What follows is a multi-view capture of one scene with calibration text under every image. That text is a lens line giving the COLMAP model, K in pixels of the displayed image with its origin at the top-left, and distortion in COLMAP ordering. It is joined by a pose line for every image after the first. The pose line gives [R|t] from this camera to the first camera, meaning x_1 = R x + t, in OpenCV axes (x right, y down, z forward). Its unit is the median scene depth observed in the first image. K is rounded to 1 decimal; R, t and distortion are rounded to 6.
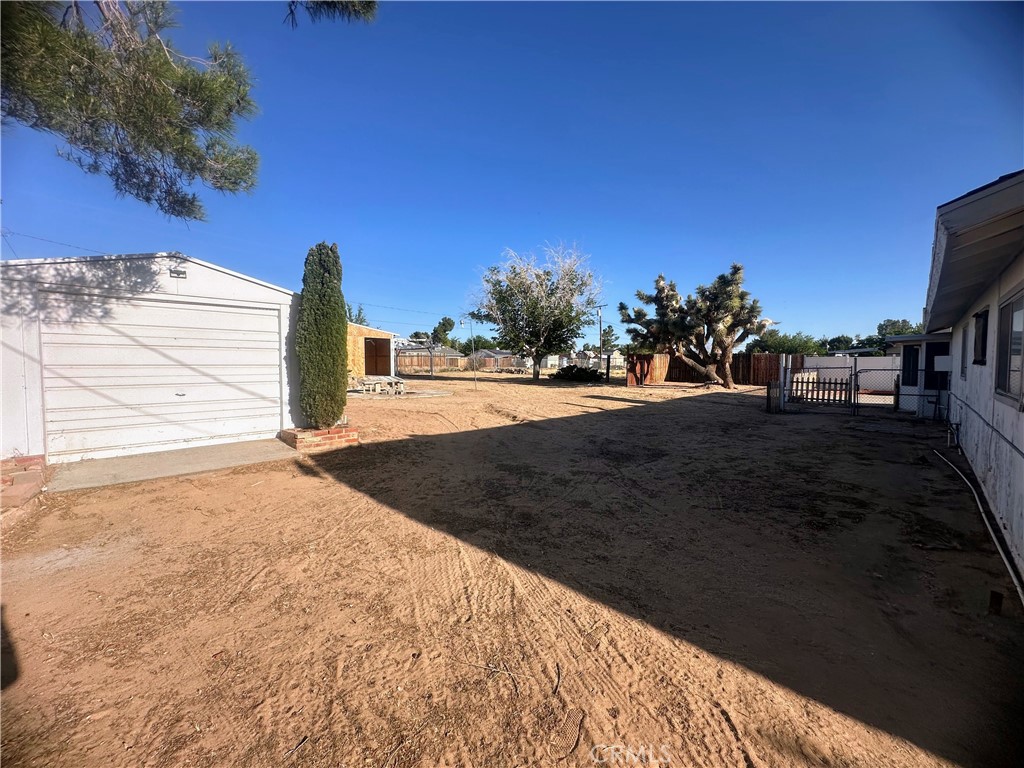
lens RADIAL K [[410.2, 0, 511.2], [0, 410.2, 381.7], [0, 0, 1]] dist [-0.005551, 0.001207]
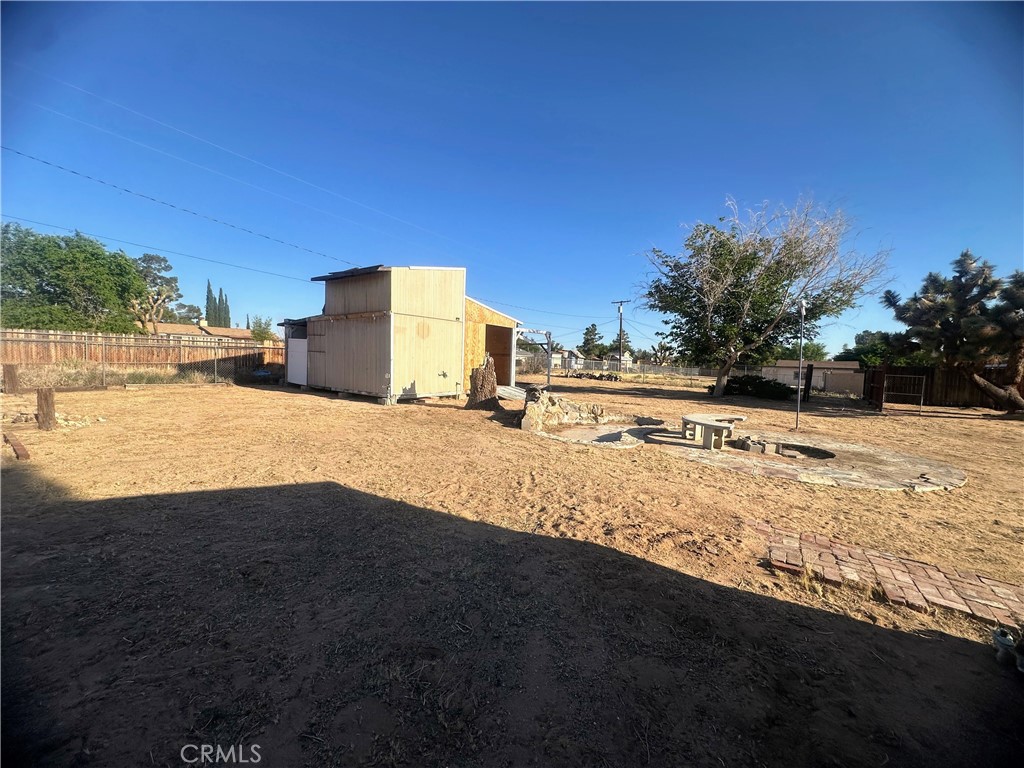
lens RADIAL K [[410.2, 0, 511.9], [0, 410.2, 385.0], [0, 0, 1]] dist [-0.005551, 0.001207]
pose [[0.987160, 0.022503, 0.158142, -0.488022], [-0.025437, 0.999539, 0.016556, -0.032440], [-0.157697, -0.020367, 0.987278, 0.449315]]
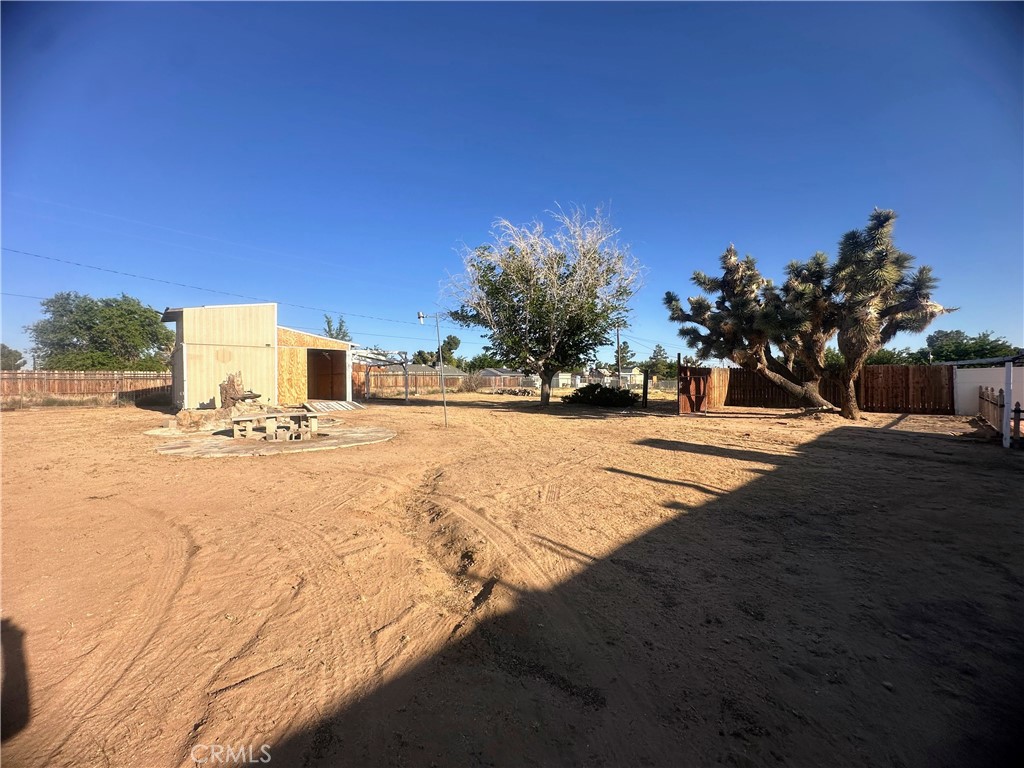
lens RADIAL K [[410.2, 0, 511.2], [0, 410.2, 386.2], [0, 0, 1]] dist [-0.005551, 0.001207]
pose [[0.999644, -0.008111, -0.025400, 0.023891], [0.007162, 0.999281, -0.037239, -0.013385], [0.025684, 0.037044, 0.998984, 0.338318]]
